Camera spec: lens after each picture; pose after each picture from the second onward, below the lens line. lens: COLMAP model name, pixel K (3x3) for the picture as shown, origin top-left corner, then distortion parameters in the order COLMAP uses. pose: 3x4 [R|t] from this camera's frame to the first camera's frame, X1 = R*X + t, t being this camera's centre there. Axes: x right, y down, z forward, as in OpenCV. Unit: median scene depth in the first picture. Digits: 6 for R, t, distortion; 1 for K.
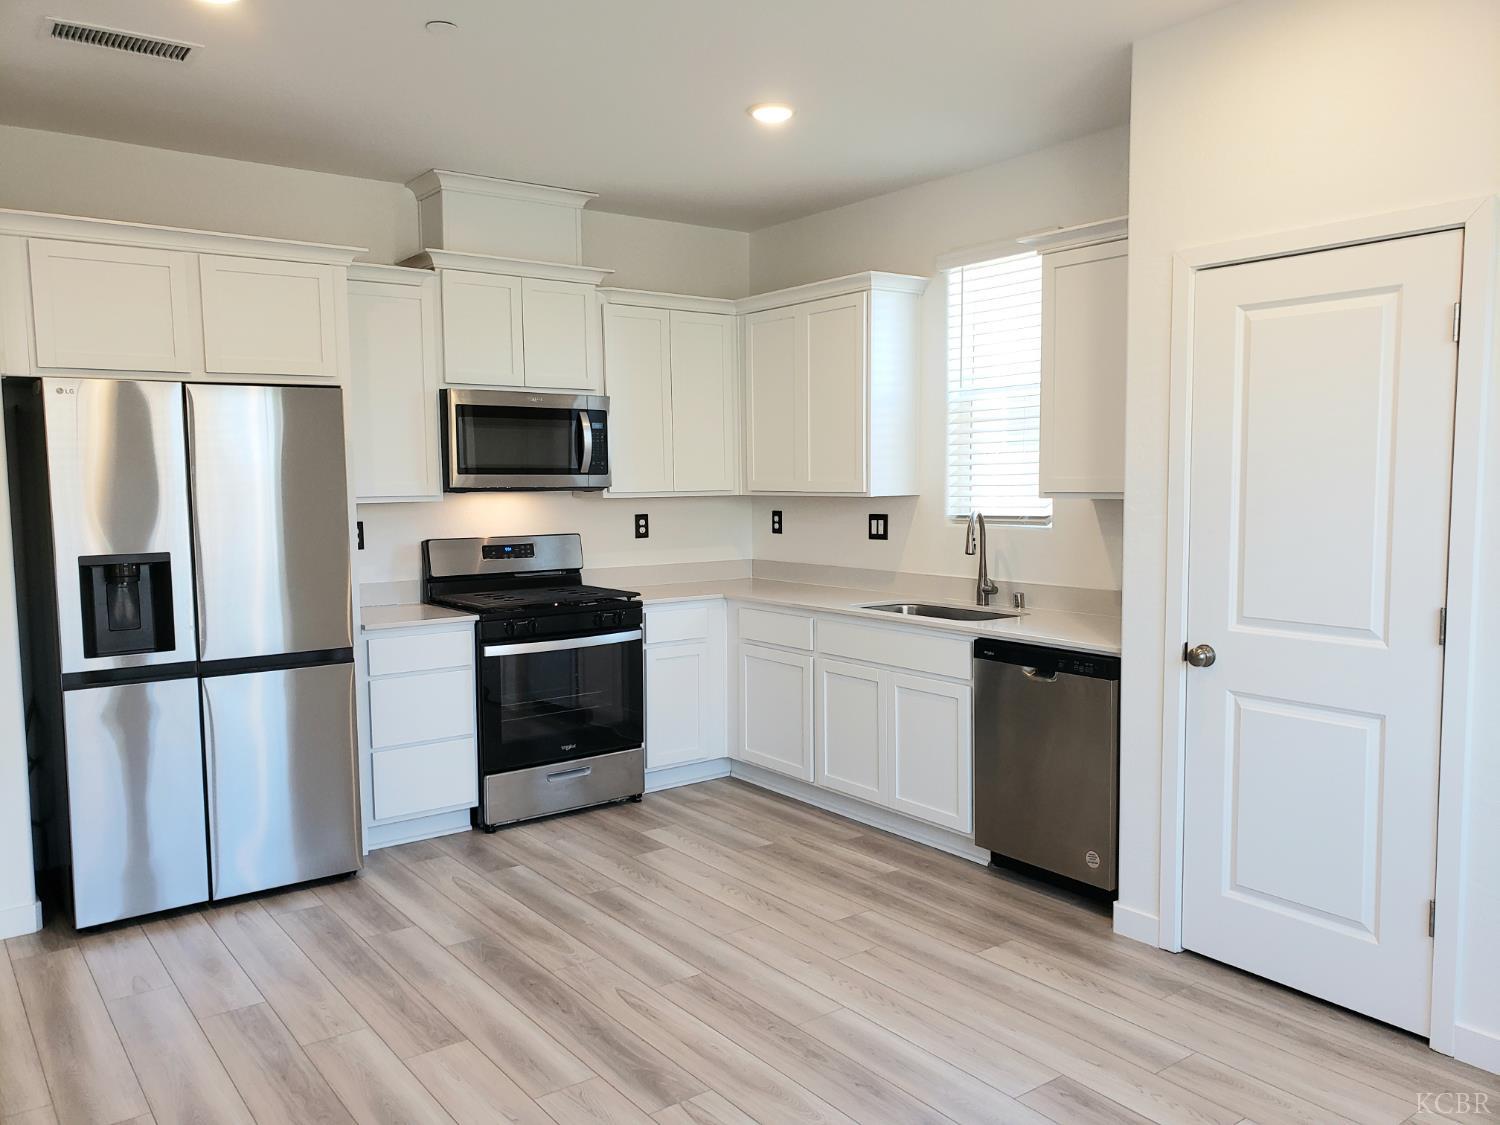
lens RADIAL K [[1167.9, 0, 761.8], [0, 1167.9, 572.5], [0, 0, 1]] dist [0.043985, -0.034913]
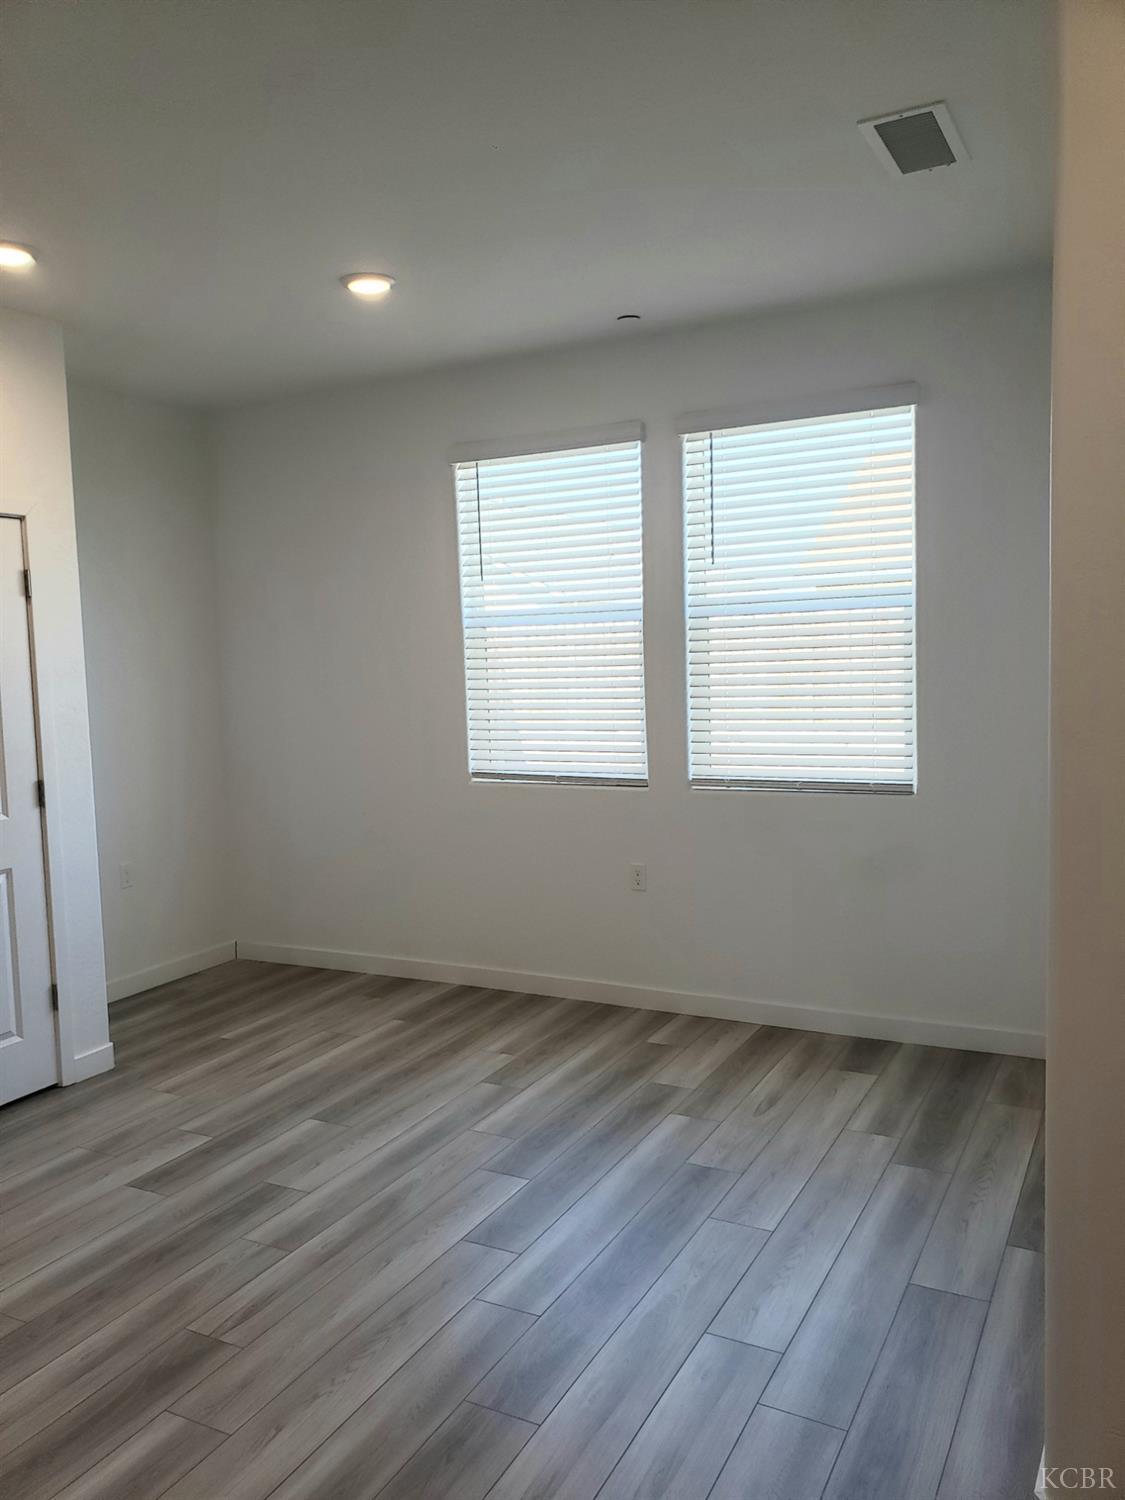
lens RADIAL K [[1167.9, 0, 540.8], [0, 1167.9, 751.0], [0, 0, 1]] dist [0.043985, -0.034913]
pose [[-0.411122, -0.053464, 0.910011, -0.644707], [0.117247, 0.986886, 0.110950, -0.061001], [-0.904009, 0.152310, -0.399462, 0.671452]]
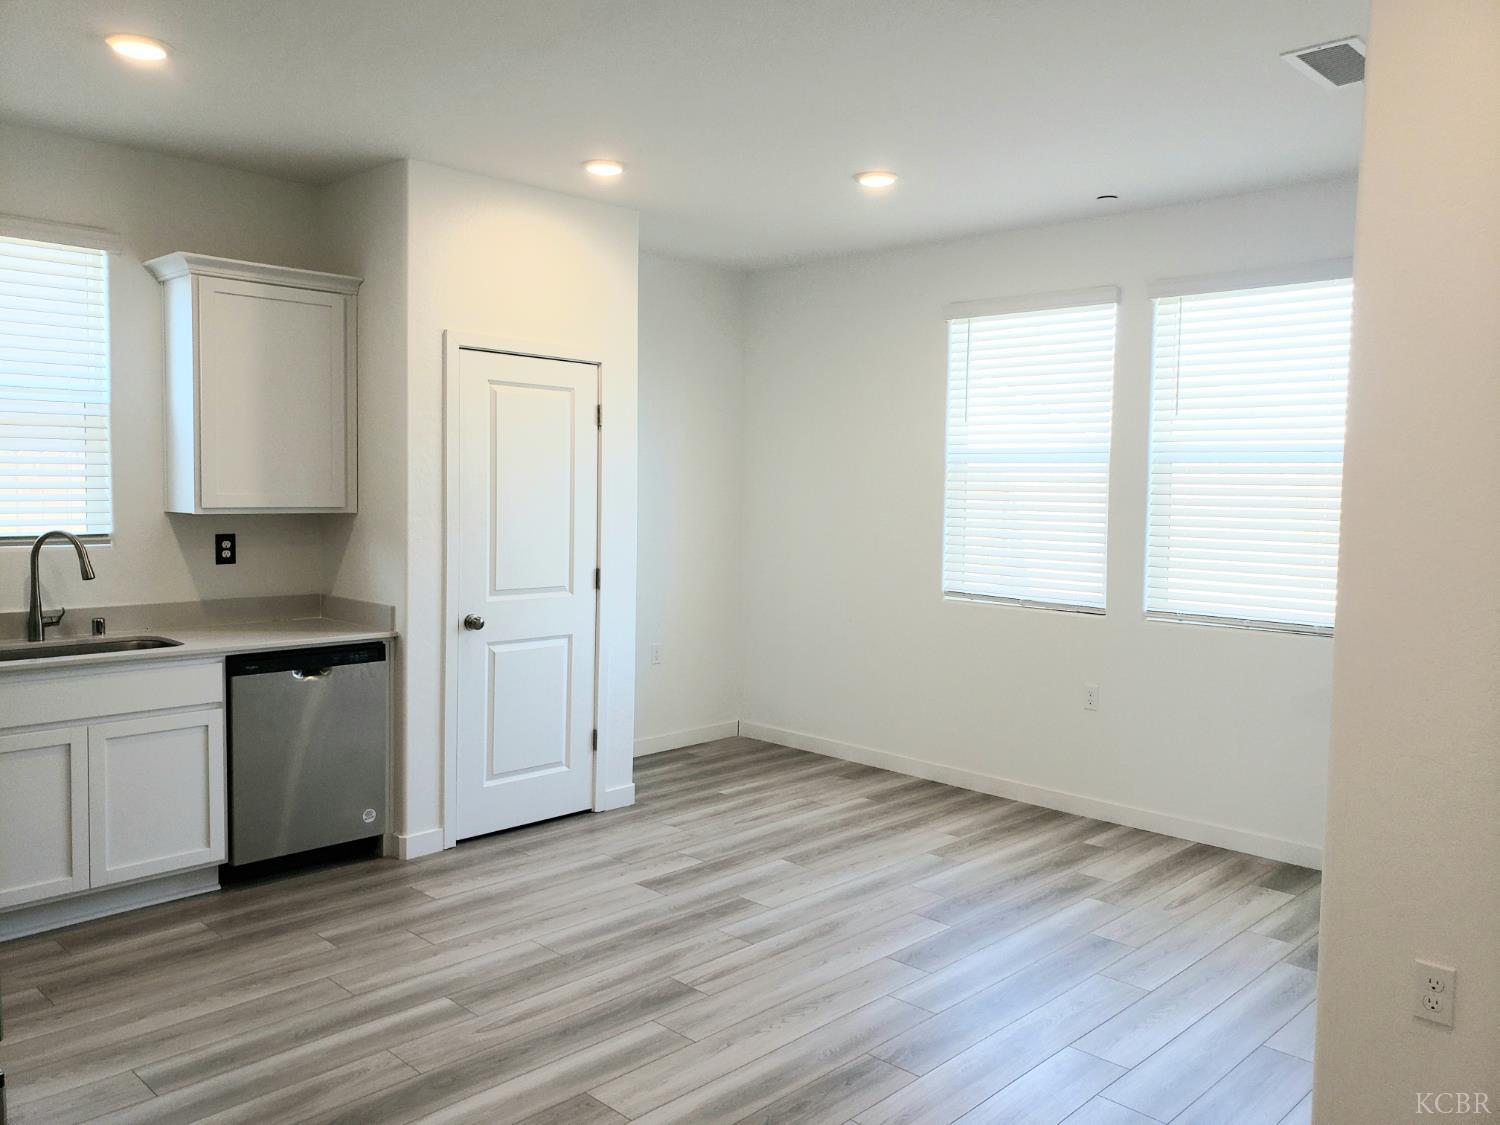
lens RADIAL K [[1167.9, 0, 743.3], [0, 1167.9, 554.2], [0, 0, 1]] dist [0.043985, -0.034913]
pose [[-0.146454, -0.052375, 0.987830, -0.826125], [0.071419, 0.995432, 0.063367, -0.059697], [-0.986636, 0.079831, -0.142044, 0.681769]]
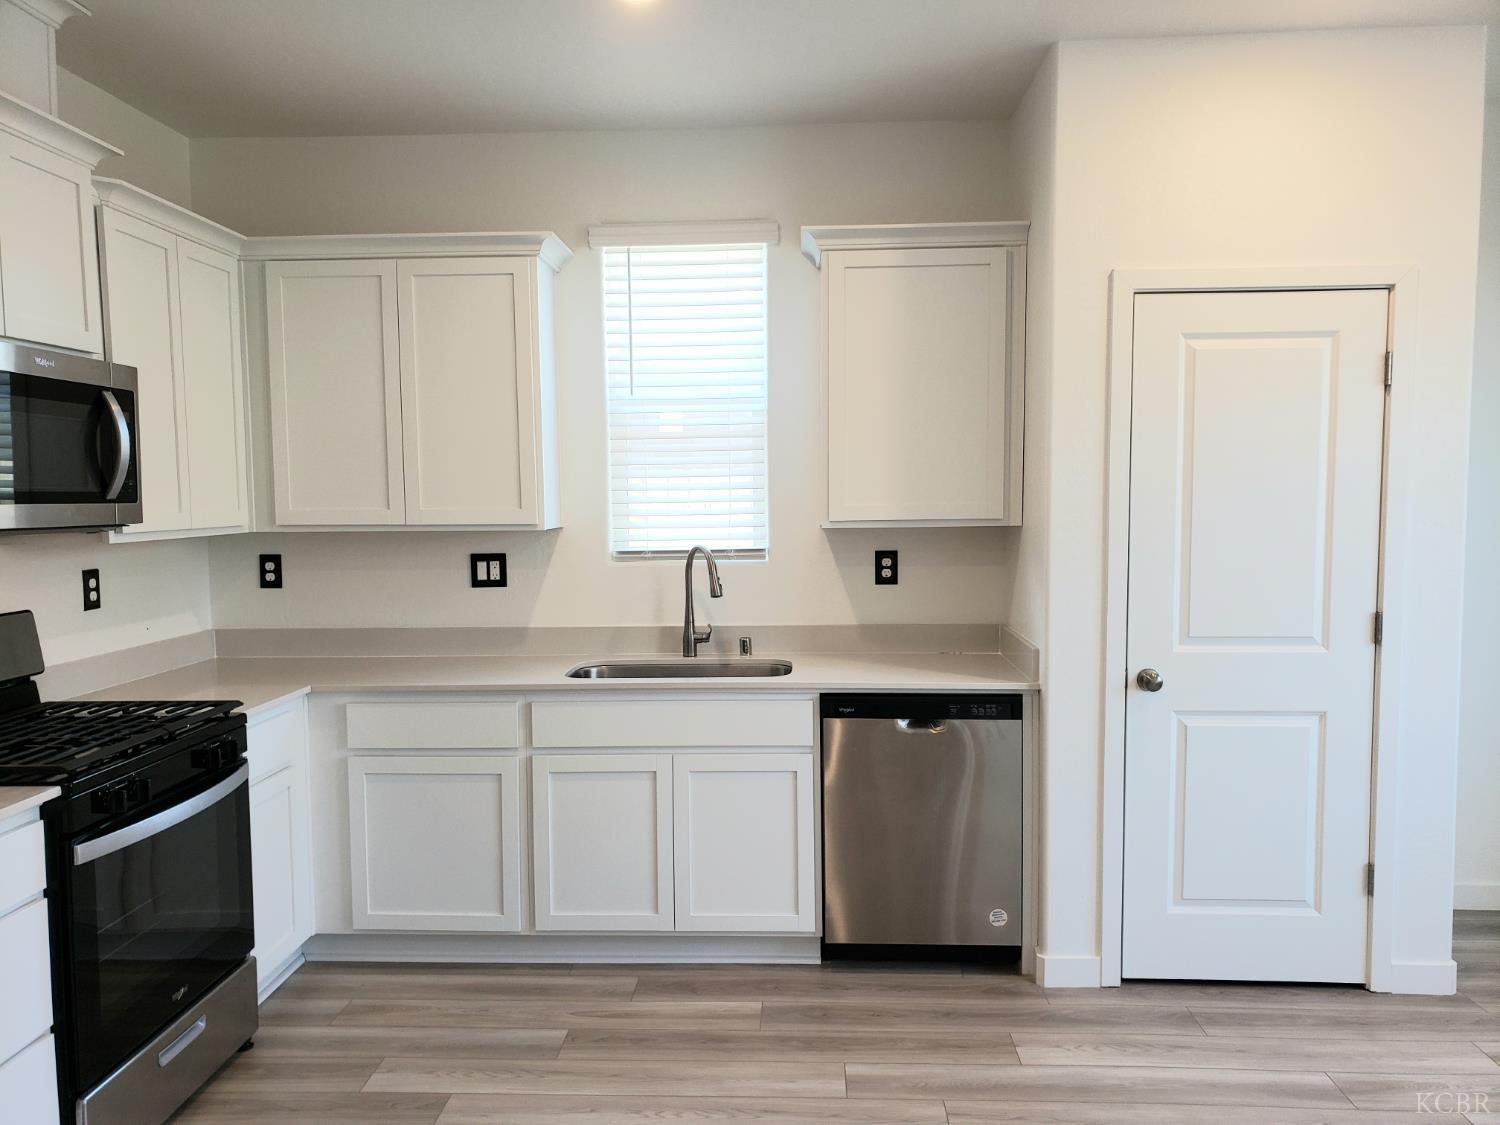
lens RADIAL K [[1167.9, 0, 760.0], [0, 1167.9, 574.0], [0, 0, 1]] dist [0.043985, -0.034913]
pose [[0.636352, -0.051721, 0.769663, -0.467454], [0.069479, 0.997537, 0.009589, -0.040154], [-0.768264, 0.047374, 0.638378, 0.478912]]
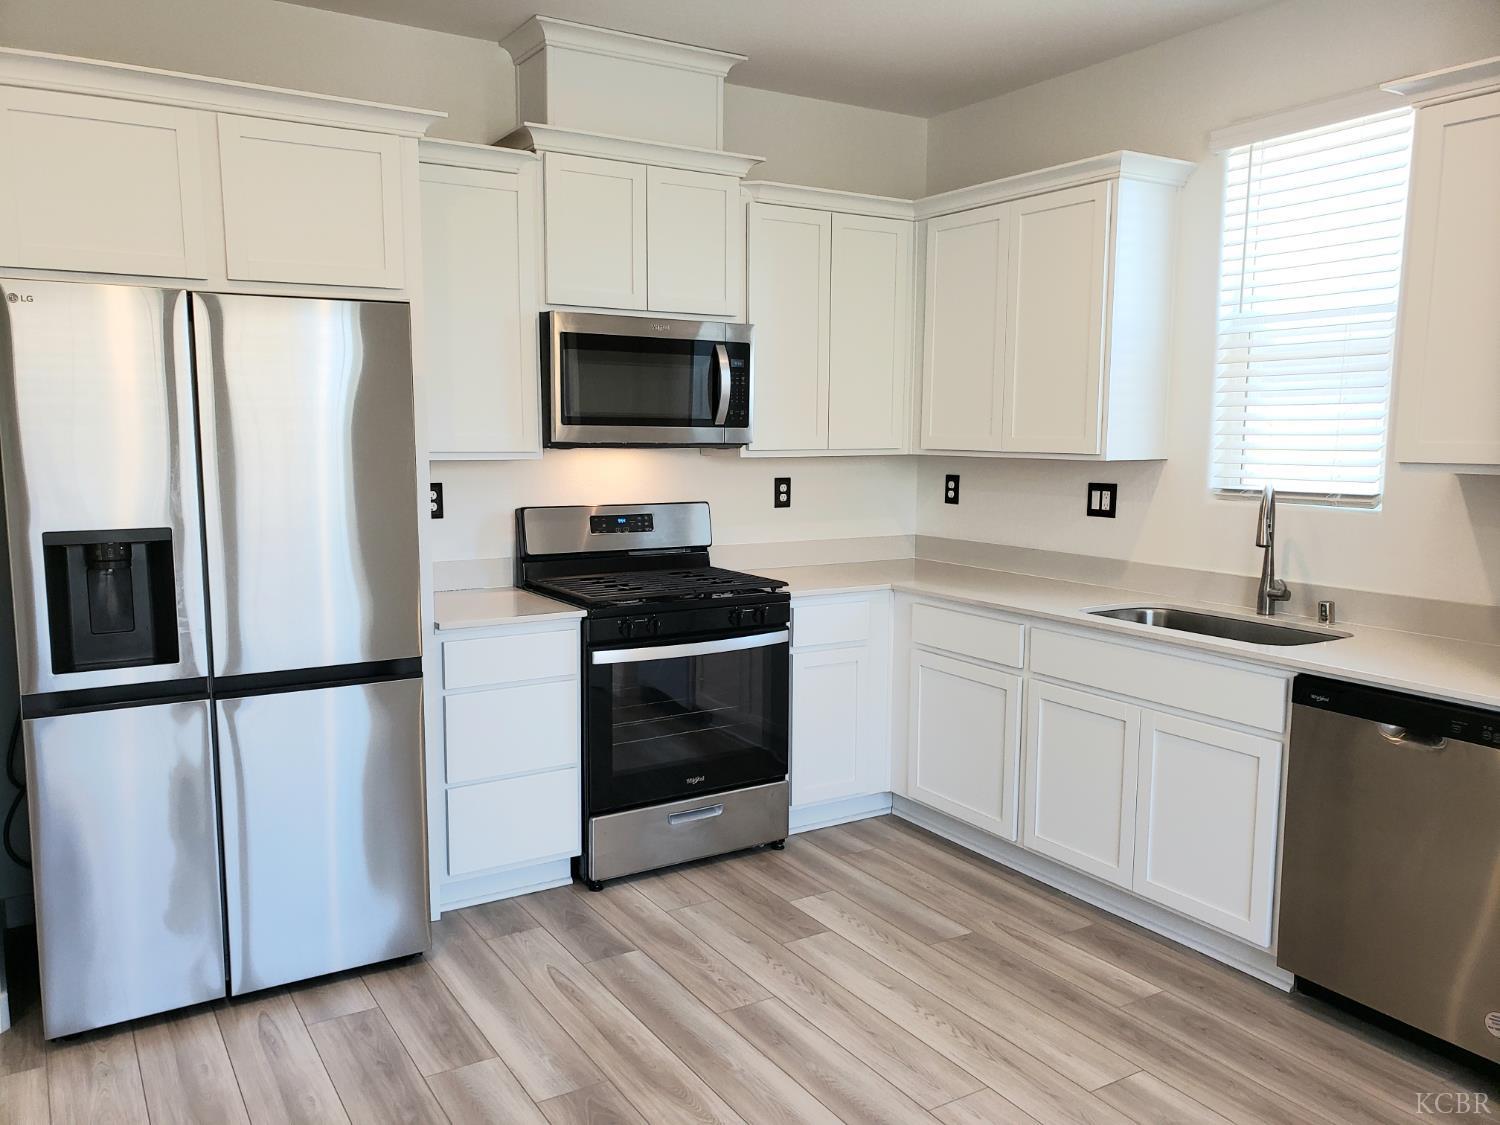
lens RADIAL K [[1167.9, 0, 744.2], [0, 1167.9, 574.2], [0, 0, 1]] dist [0.043985, -0.034913]
pose [[0.995637, 0.026978, -0.089328, -0.077091], [-0.023066, 0.998741, 0.044540, -0.025121], [0.090417, -0.042286, 0.995006, 0.272867]]
